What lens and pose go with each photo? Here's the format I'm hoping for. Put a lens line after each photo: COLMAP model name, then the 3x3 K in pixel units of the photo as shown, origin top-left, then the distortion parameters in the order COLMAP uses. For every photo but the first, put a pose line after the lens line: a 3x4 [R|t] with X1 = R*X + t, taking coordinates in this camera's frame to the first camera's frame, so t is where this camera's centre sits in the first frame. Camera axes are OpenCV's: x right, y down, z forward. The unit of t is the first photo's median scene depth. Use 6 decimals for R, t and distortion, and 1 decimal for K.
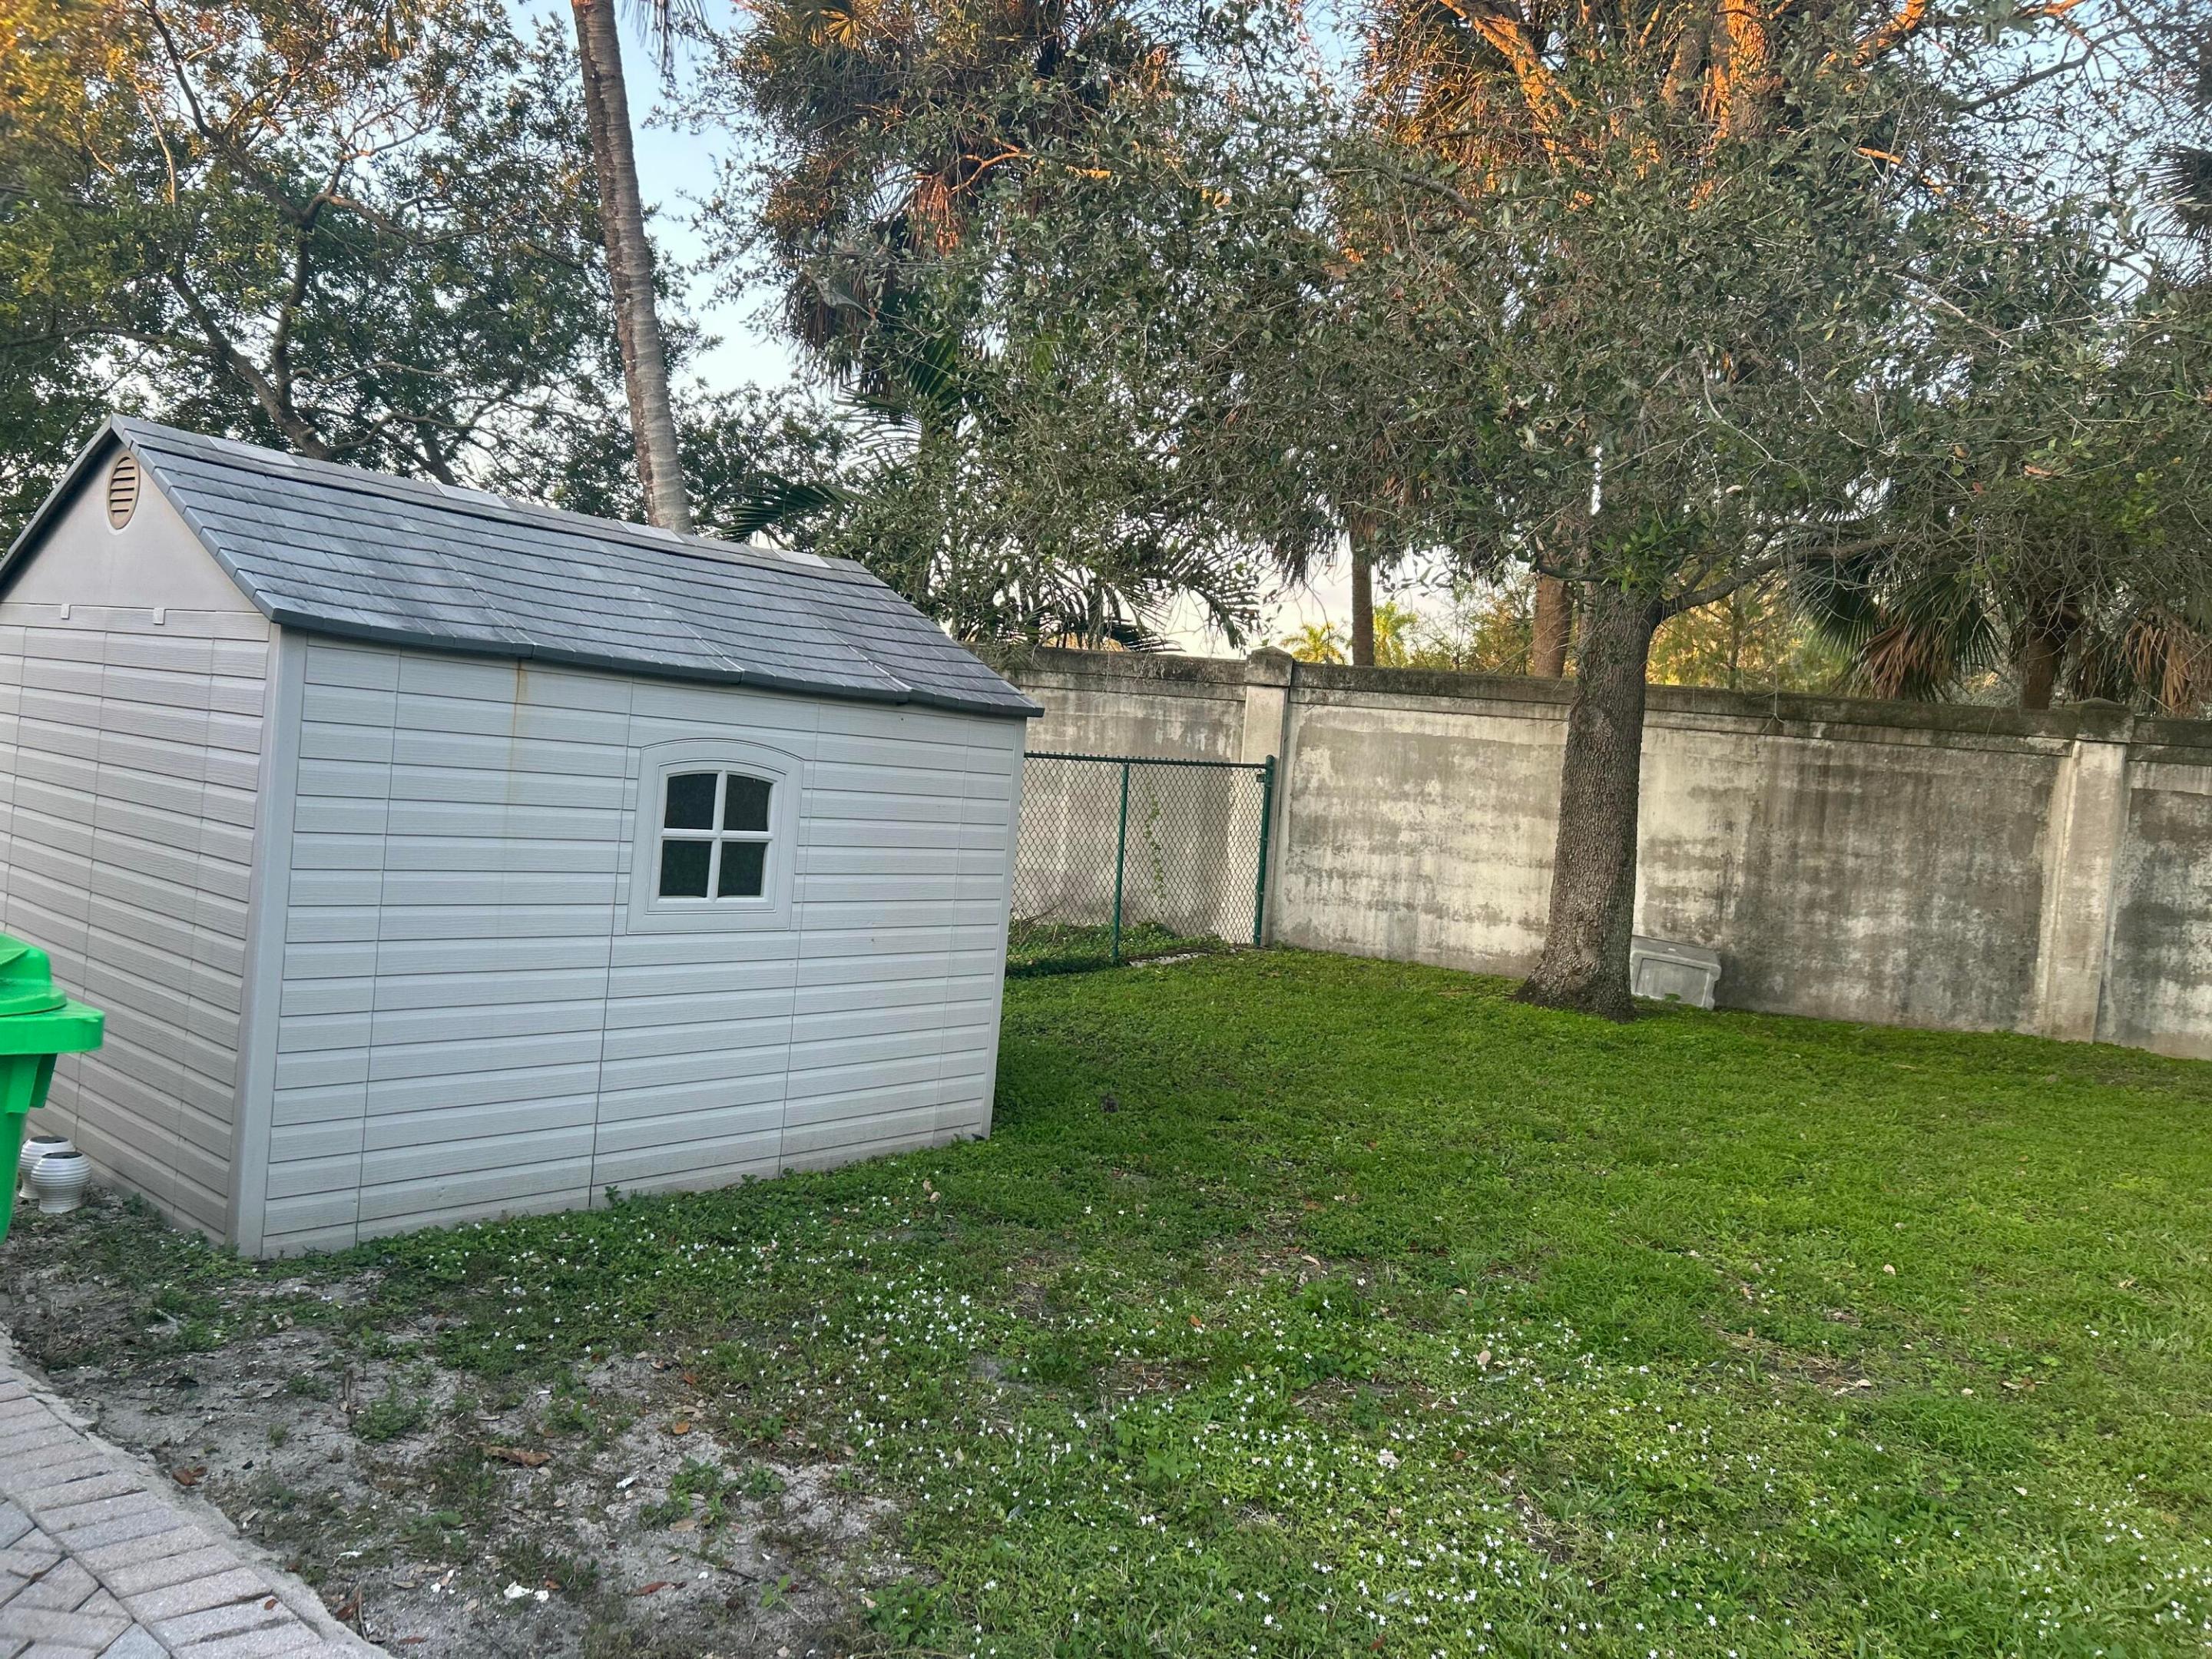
lens RADIAL K [[1663.2, 0, 1098.0], [0, 1663.2, 834.3], [0, 0, 1]] dist [-0.000640, -0.020043]
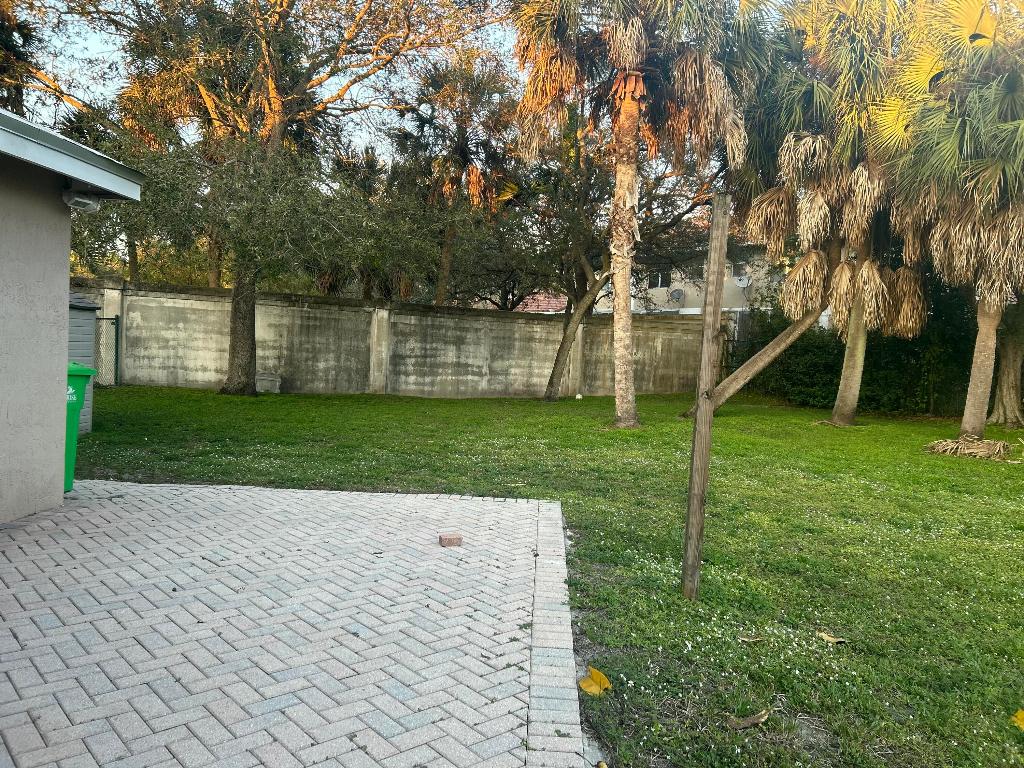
lens RADIAL K [[769.9, 0, 509.3], [0, 769.9, 385.2], [0, 0, 1]] dist [-0.000640, -0.020043]
pose [[0.775314, -0.069779, 0.627709, -0.209046], [0.033661, 0.997031, 0.069258, 0.001996], [-0.630678, -0.032567, 0.775361, -0.411309]]
